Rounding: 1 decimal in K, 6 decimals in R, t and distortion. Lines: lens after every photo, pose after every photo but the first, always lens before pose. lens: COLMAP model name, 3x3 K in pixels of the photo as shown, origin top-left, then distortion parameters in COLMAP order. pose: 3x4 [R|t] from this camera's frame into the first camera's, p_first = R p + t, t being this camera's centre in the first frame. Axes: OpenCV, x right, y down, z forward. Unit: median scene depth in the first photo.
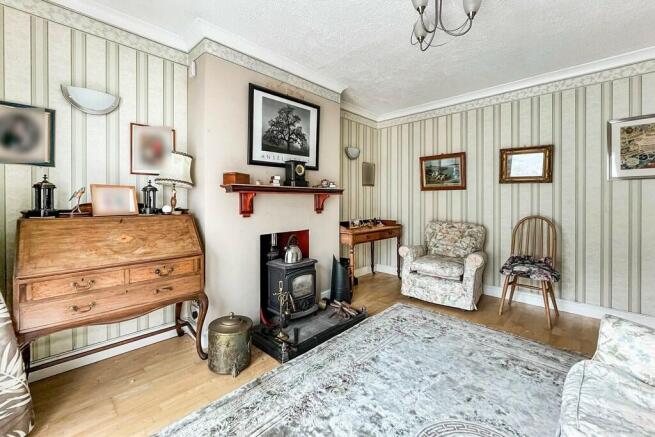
lens RADIAL K [[269.3, 0, 331.3], [0, 269.3, 202.9], [0, 0, 1]] dist [0.000536, 0.000273]
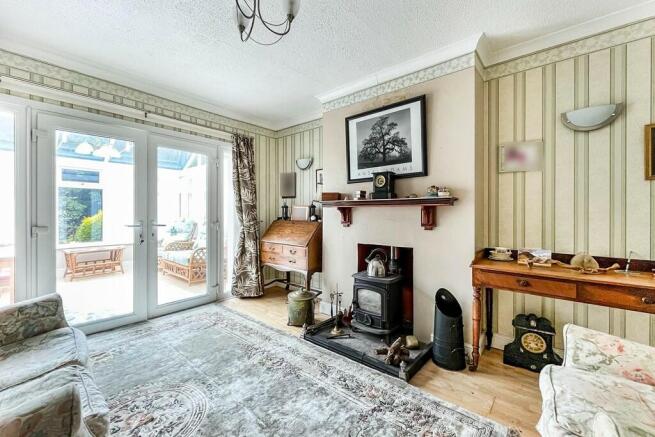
lens RADIAL K [[269.3, 0, 329.5], [0, 269.3, 212.9], [0, 0, 1]] dist [0.000536, 0.000273]
pose [[0.066141, 0.001277, -0.997809, 0.836954], [-0.009760, 0.999952, 0.000633, -0.009128], [0.997763, 0.009697, 0.066151, 0.769649]]
